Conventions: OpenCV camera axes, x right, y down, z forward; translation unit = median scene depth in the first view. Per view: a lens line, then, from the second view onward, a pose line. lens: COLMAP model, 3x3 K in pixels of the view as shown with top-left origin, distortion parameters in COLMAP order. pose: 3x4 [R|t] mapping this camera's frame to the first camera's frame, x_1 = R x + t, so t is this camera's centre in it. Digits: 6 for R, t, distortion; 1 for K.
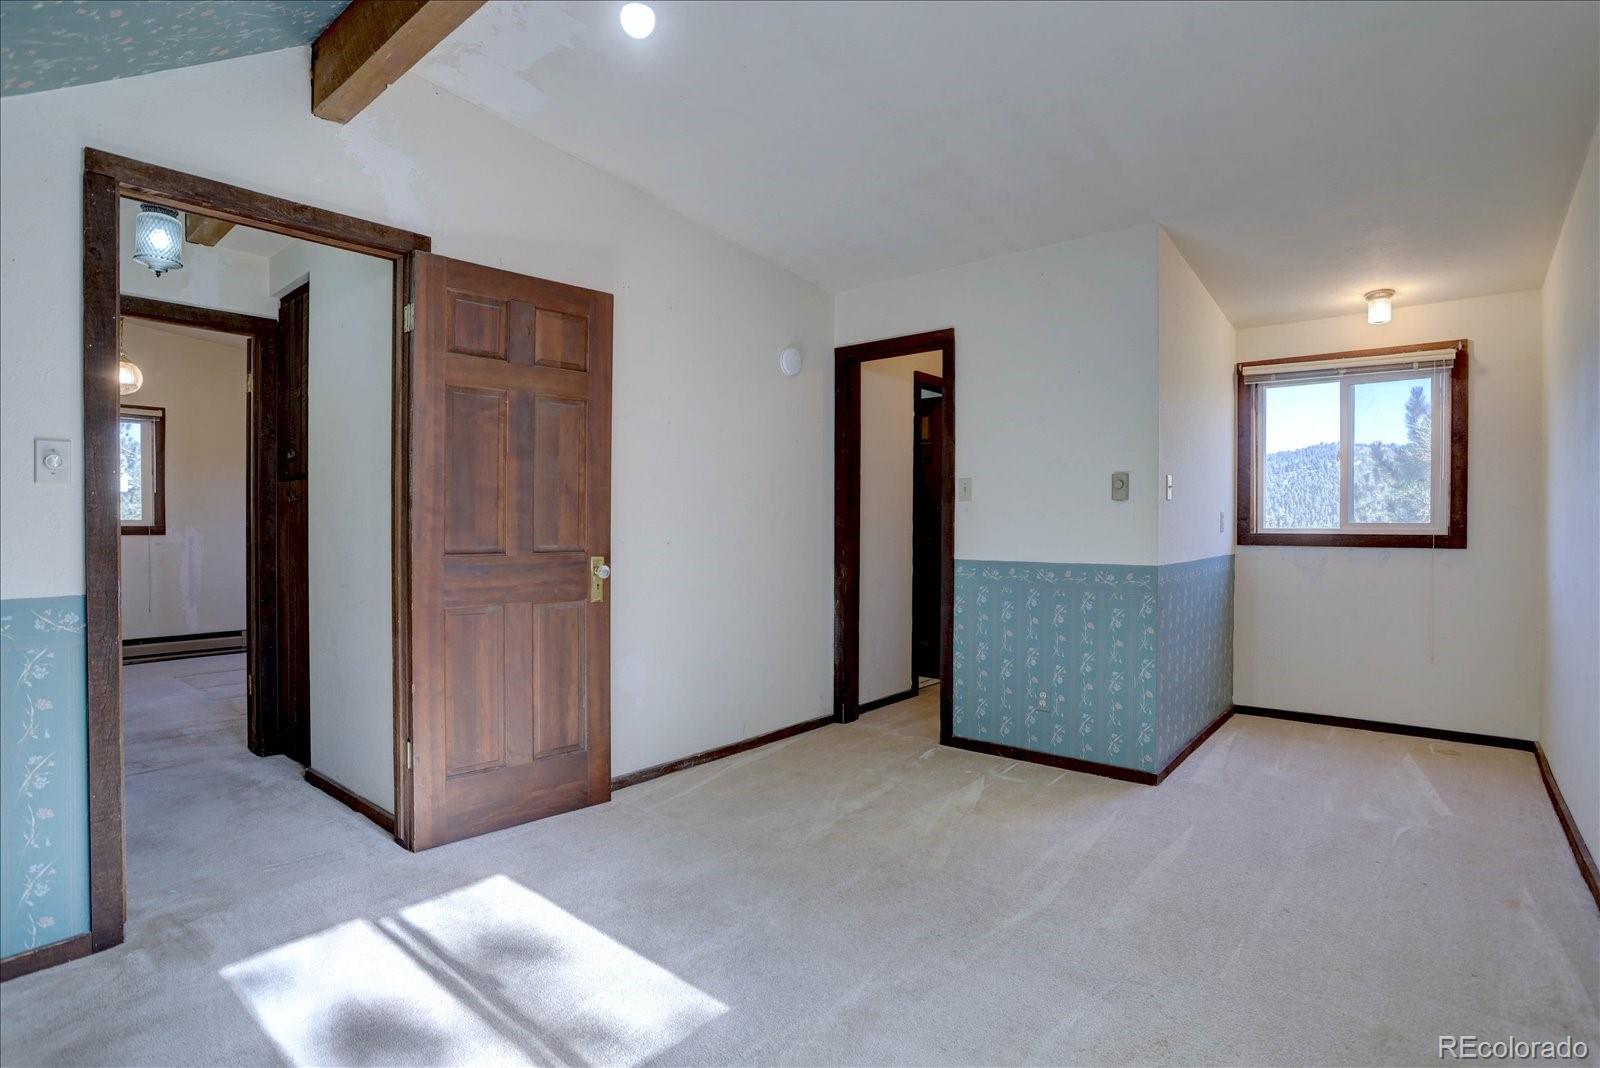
lens RADIAL K [[792.9, 0, 800.0], [0, 792.9, 534.0], [0, 0, 1]] dist [-0.055507, 0.018451]
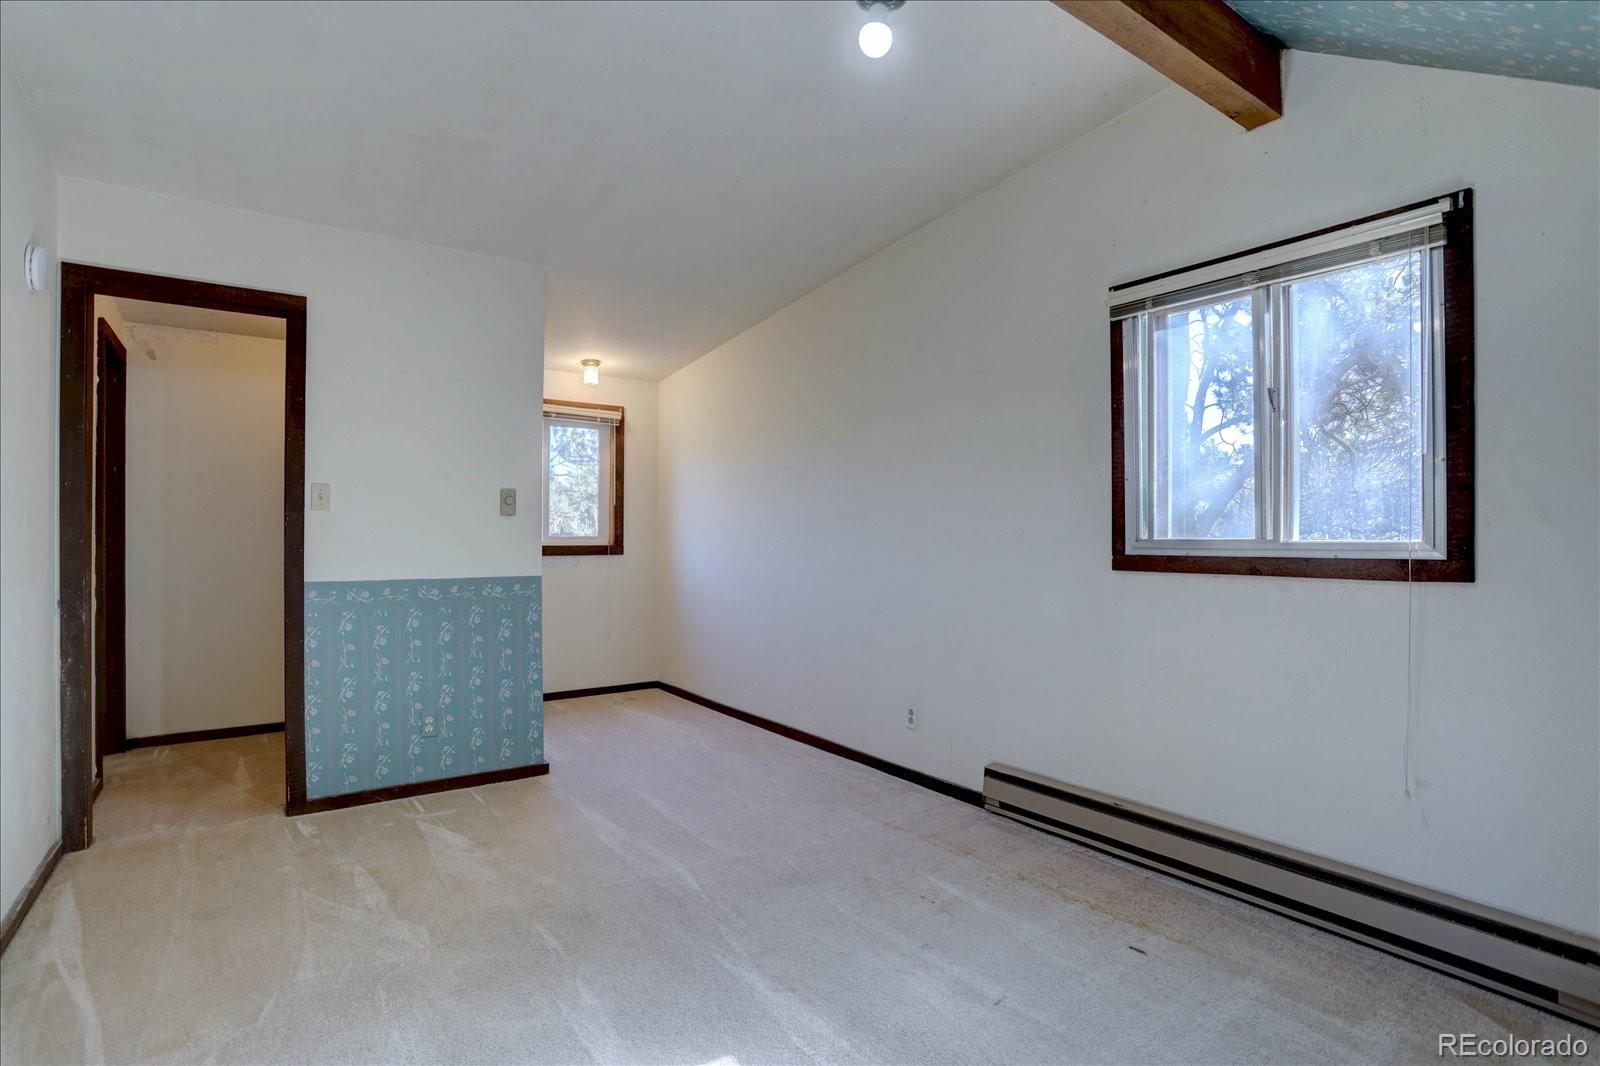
lens RADIAL K [[792.9, 0, 800.0], [0, 792.9, 533.0], [0, 0, 1]] dist [-0.055507, 0.018451]
pose [[0.253635, 0.002434, 0.967297, -0.460933], [0.009499, 0.999942, -0.005007, -0.009641], [-0.967253, 0.010458, 0.253597, 0.315318]]
